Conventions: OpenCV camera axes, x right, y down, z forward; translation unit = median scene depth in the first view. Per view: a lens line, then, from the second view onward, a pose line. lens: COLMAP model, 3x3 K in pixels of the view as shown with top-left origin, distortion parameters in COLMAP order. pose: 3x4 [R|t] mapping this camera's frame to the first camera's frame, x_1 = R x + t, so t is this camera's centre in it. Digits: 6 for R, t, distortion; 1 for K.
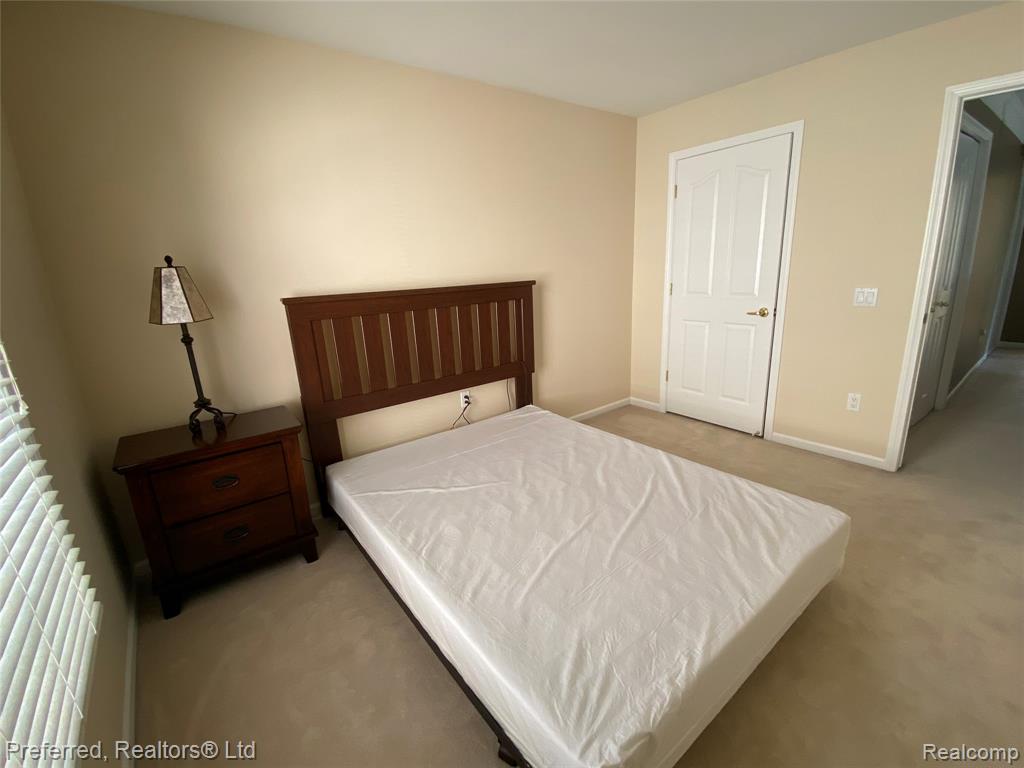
lens RADIAL K [[436.6, 0, 512.0], [0, 436.6, 384.0], [0, 0, 1]] dist [0.000496, -0.000010]
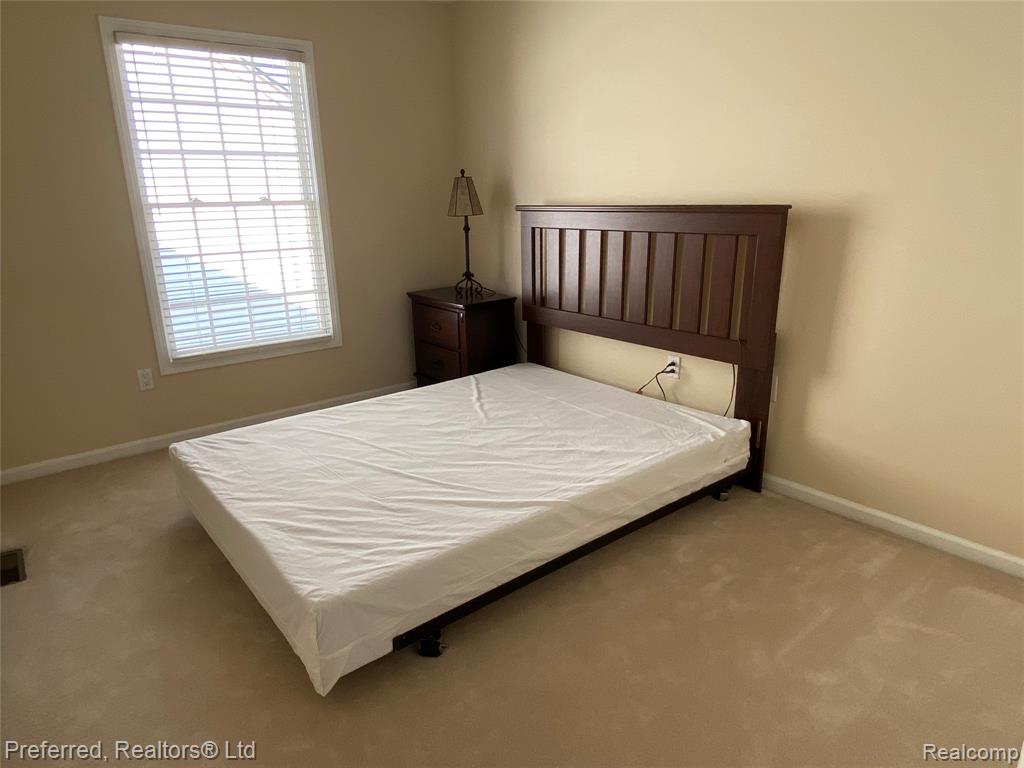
lens RADIAL K [[652.7, 0, 512.0], [0, 652.7, 384.0], [0, 0, 1]] dist [0.097642, 0.000301]
pose [[0.016381, 0.326838, -0.944938, 1.432764], [-0.239108, 0.918925, 0.313695, -0.334513], [0.970855, 0.220804, 0.093202, 1.018280]]
